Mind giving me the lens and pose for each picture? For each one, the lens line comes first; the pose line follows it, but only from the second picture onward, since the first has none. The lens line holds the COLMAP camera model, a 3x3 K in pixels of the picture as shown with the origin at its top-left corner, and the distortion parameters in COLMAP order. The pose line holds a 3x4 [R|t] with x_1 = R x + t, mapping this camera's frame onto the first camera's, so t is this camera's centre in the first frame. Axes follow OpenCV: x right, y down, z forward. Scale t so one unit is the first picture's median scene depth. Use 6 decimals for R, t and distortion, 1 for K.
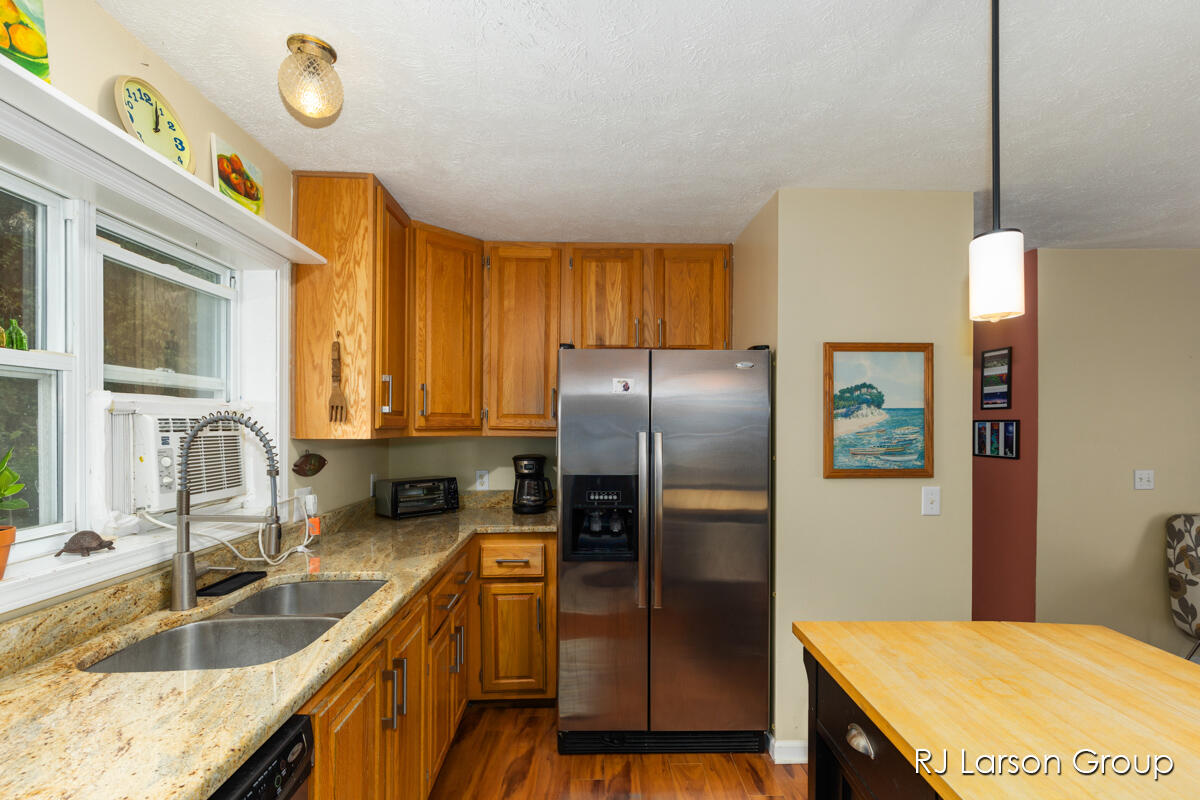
lens RADIAL K [[546.5, 0, 610.2], [0, 546.5, 431.9], [0, 0, 1]] dist [-0.003372, -0.000259]
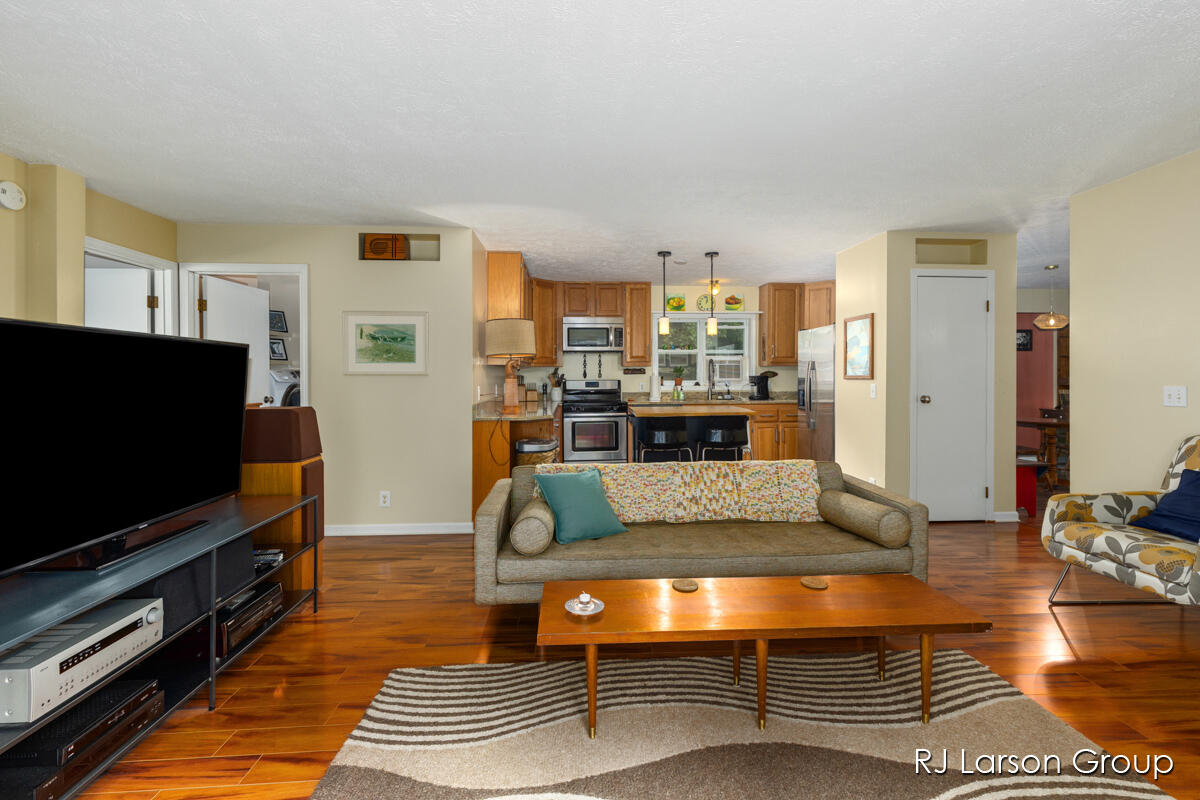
lens RADIAL K [[546.5, 0, 591.1], [0, 546.5, 384.7], [0, 0, 1]] dist [-0.003372, -0.000259]
pose [[0.001499, 0.015455, -0.999879, 2.615353], [-0.003881, 0.999873, 0.015449, 0.074500], [0.999991, 0.003857, 0.001558, -0.038782]]
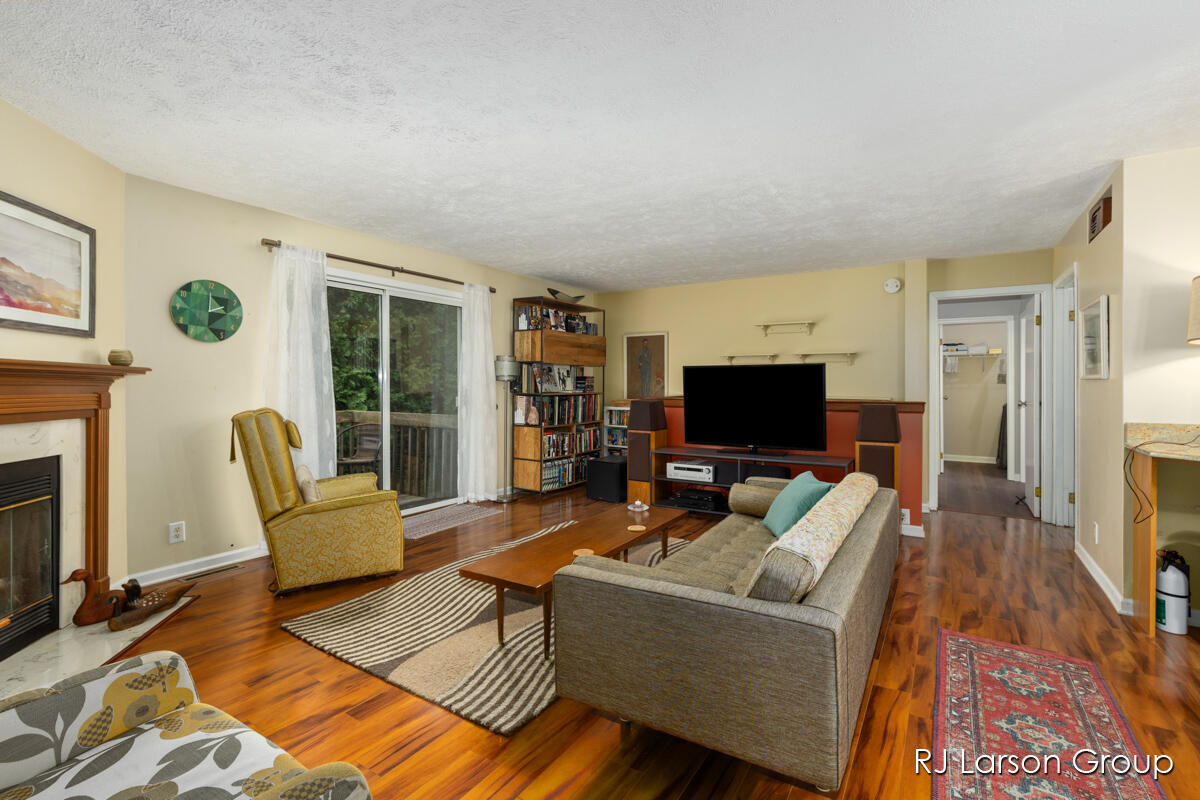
lens RADIAL K [[546.5, 0, 602.6], [0, 546.5, 395.5], [0, 0, 1]] dist [-0.003372, -0.000259]
pose [[-0.814683, -0.004414, 0.579890, 0.968650], [0.009892, 0.999720, 0.021507, 0.071803], [-0.579822, 0.023258, -0.814411, 1.287919]]
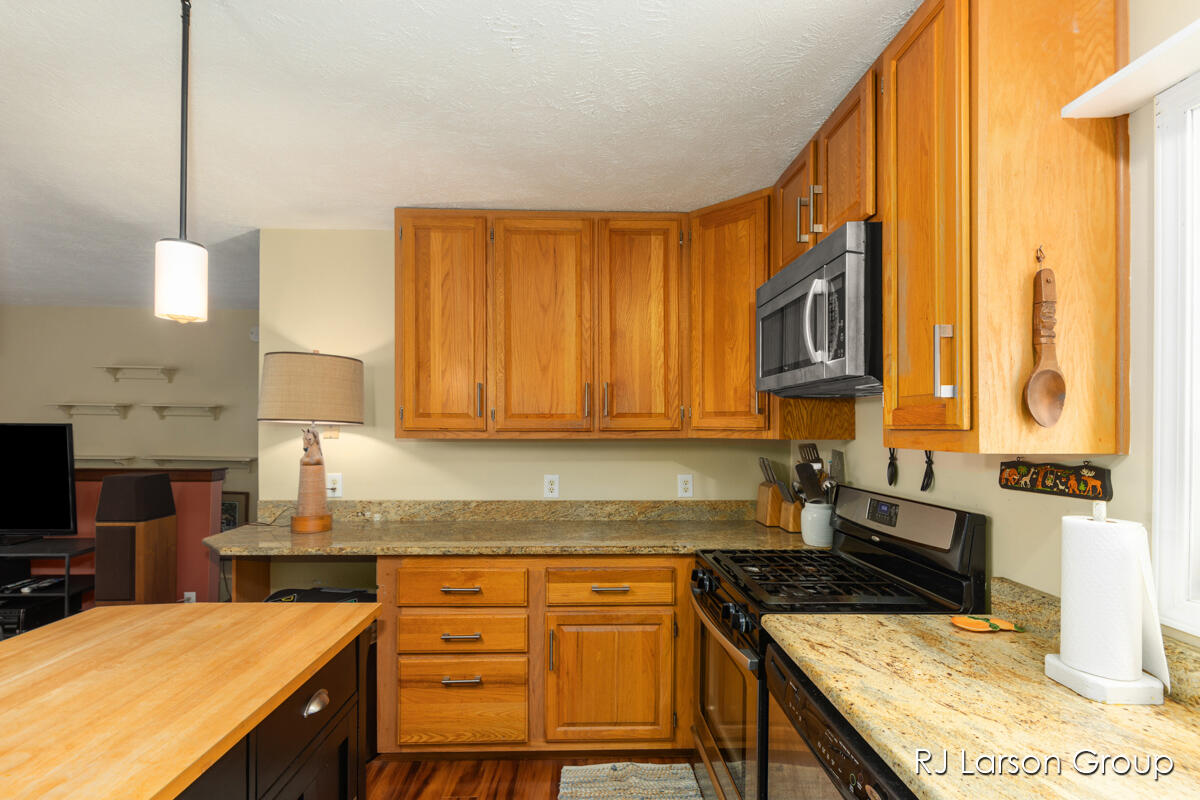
lens RADIAL K [[546.5, 0, 606.7], [0, 546.5, 419.1], [0, 0, 1]] dist [-0.003372, -0.000259]
pose [[-0.999960, -0.007024, 0.005511, -0.062106], [-0.007042, 0.999969, -0.003401, -0.009397], [-0.005487, -0.003440, -0.999979, 0.775314]]
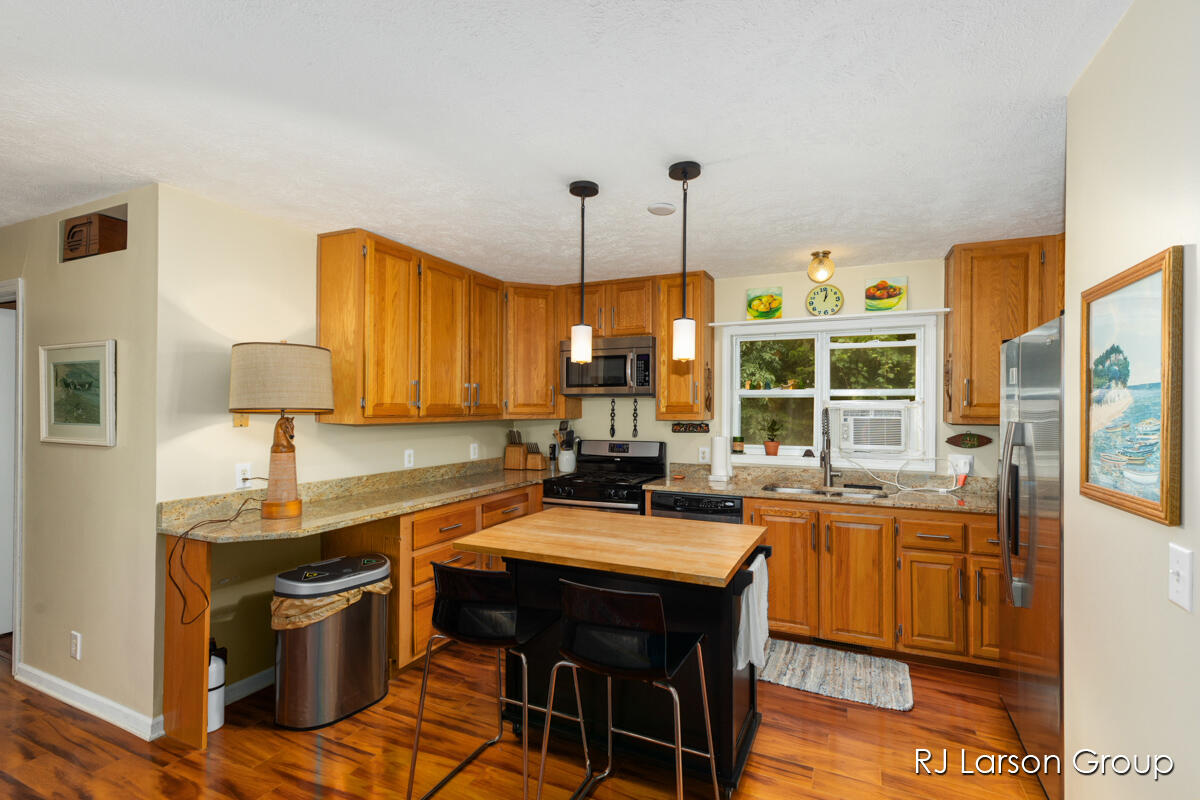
lens RADIAL K [[546.5, 0, 598.8], [0, 546.5, 406.5], [0, 0, 1]] dist [-0.003372, -0.000259]
pose [[-0.458454, -0.008747, -0.888675, 1.250018], [-0.010932, 0.999931, -0.004202, -0.014126], [0.888651, 0.007789, -0.458518, 0.777772]]
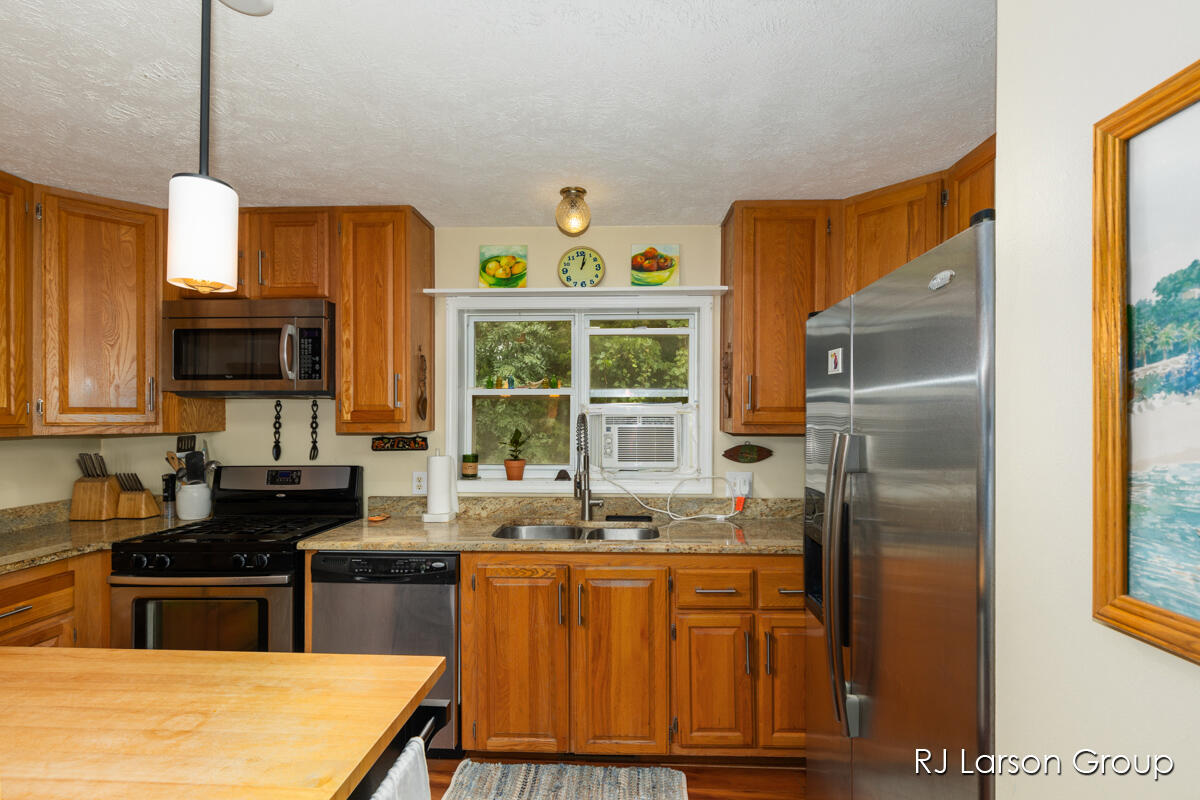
lens RADIAL K [[546.5, 0, 605.3], [0, 546.5, 412.1], [0, 0, 1]] dist [-0.003372, -0.000259]
pose [[-0.077887, -0.011337, -0.996898, 0.683920], [-0.006238, 0.999921, -0.010884, -0.014281], [0.996943, 0.005371, -0.077952, 0.773891]]
